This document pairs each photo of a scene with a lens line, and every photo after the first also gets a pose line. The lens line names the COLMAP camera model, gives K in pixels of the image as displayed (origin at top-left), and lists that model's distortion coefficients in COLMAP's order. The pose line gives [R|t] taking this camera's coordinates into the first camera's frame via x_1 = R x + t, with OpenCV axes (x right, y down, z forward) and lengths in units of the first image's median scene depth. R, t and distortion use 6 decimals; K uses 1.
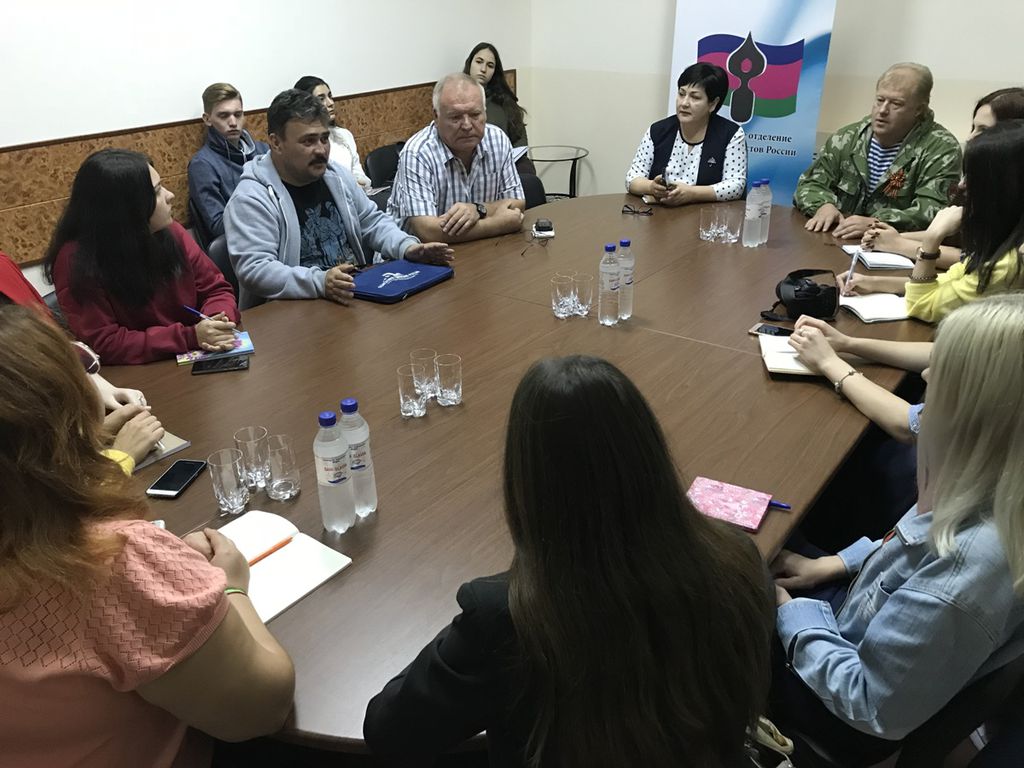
lens RADIAL K [[871.7, 0, 512.0], [0, 871.7, 384.0], [0, 0, 1]] dist [0.007650, -0.009444]
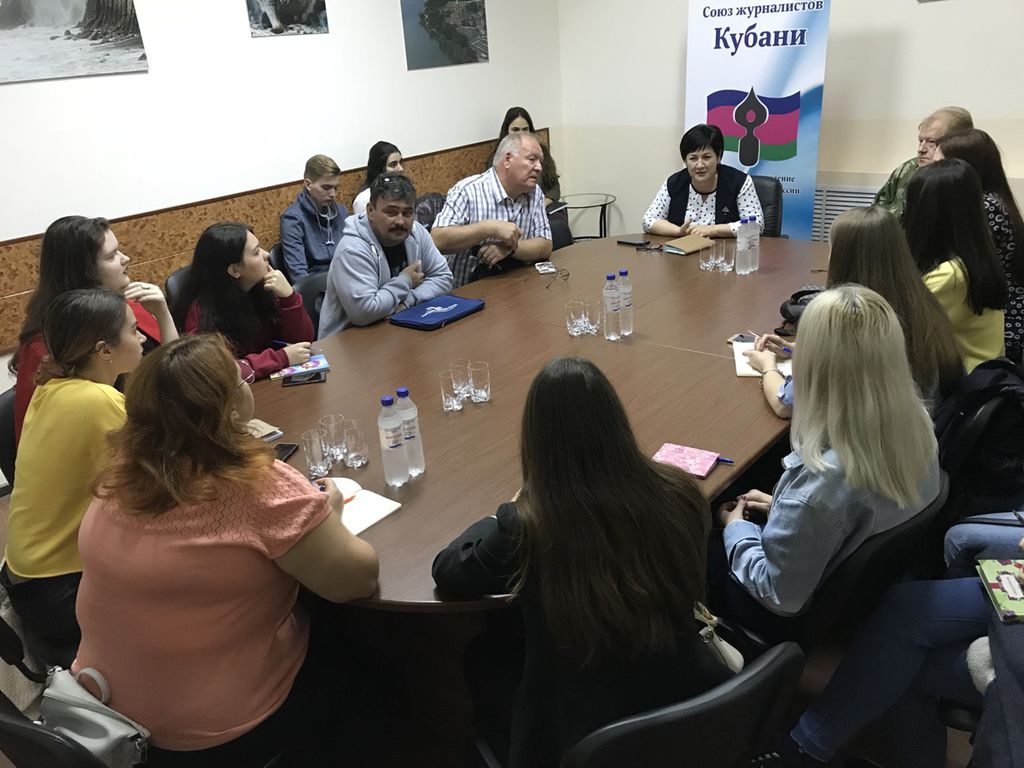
lens RADIAL K [[871.7, 0, 512.0], [0, 871.7, 384.0], [0, 0, 1]] dist [0.007650, -0.009444]
pose [[0.997377, -0.030086, -0.065834, 0.049458], [0.026701, 0.998305, -0.051707, 0.055207], [0.067278, 0.049814, 0.996490, -0.233422]]
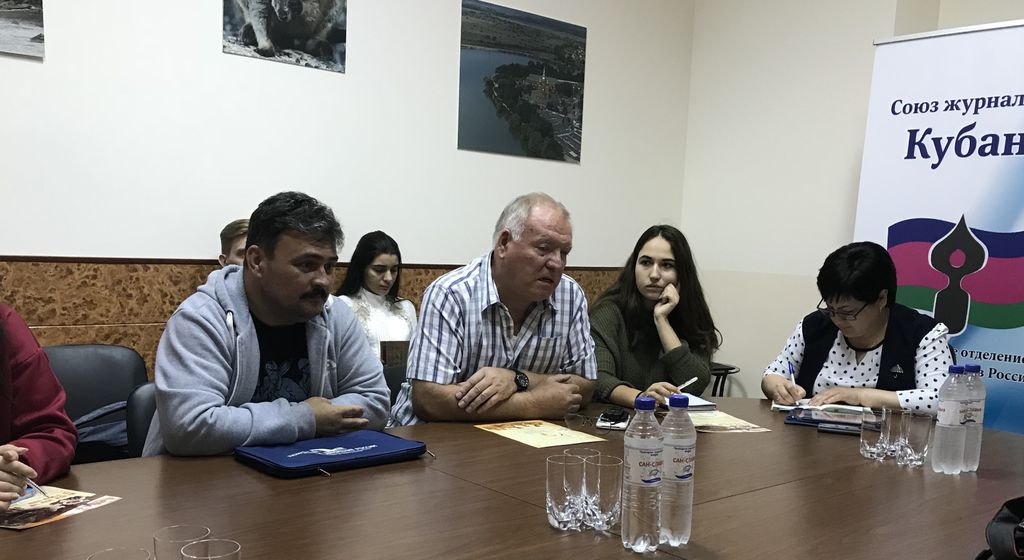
lens RADIAL K [[935.1, 0, 497.6], [0, 935.1, 366.4], [0, 0, 1]] dist [0.016108, 0.009680]
pose [[0.971128, 0.081506, -0.224203, 0.150392], [-0.145331, 0.947425, -0.285071, 0.000882], [0.189180, 0.309424, 0.931916, 0.426899]]
